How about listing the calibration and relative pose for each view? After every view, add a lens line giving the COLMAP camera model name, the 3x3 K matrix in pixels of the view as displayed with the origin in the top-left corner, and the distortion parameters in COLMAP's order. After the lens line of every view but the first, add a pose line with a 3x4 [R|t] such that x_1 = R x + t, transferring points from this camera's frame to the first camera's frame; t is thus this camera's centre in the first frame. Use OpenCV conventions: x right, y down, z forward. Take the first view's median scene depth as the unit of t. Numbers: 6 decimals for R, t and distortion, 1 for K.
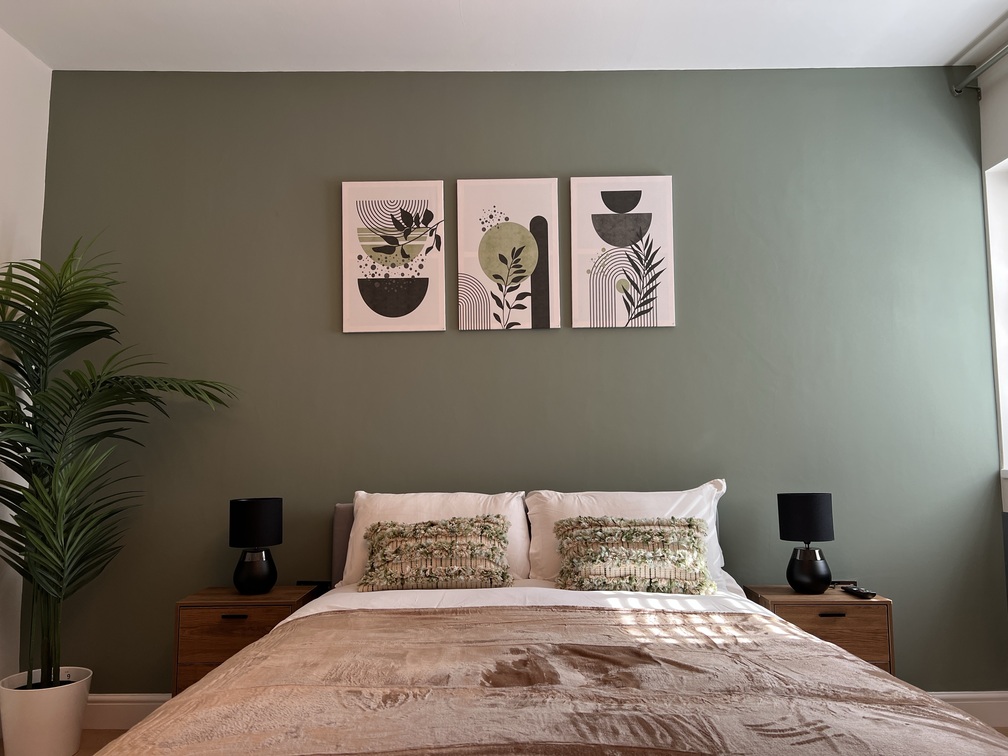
lens RADIAL K [[754.2, 0, 502.7], [0, 754.2, 384.2], [0, 0, 1]] dist [0.061769, -0.068258]
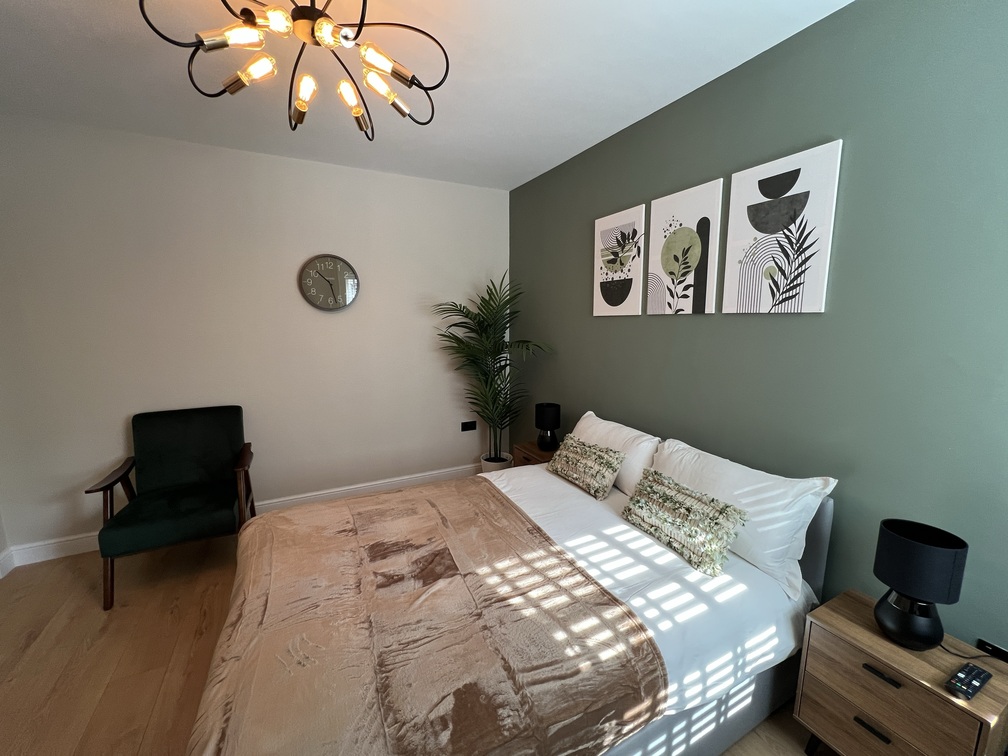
lens RADIAL K [[404.8, 0, 500.5], [0, 404.8, 379.0], [0, 0, 1]] dist [-0.002078, -0.000241]
pose [[0.465248, 0.142950, -0.873562, 0.497007], [0.074721, 0.977009, 0.199674, -0.126516], [0.882021, -0.158171, 0.443870, 0.400303]]
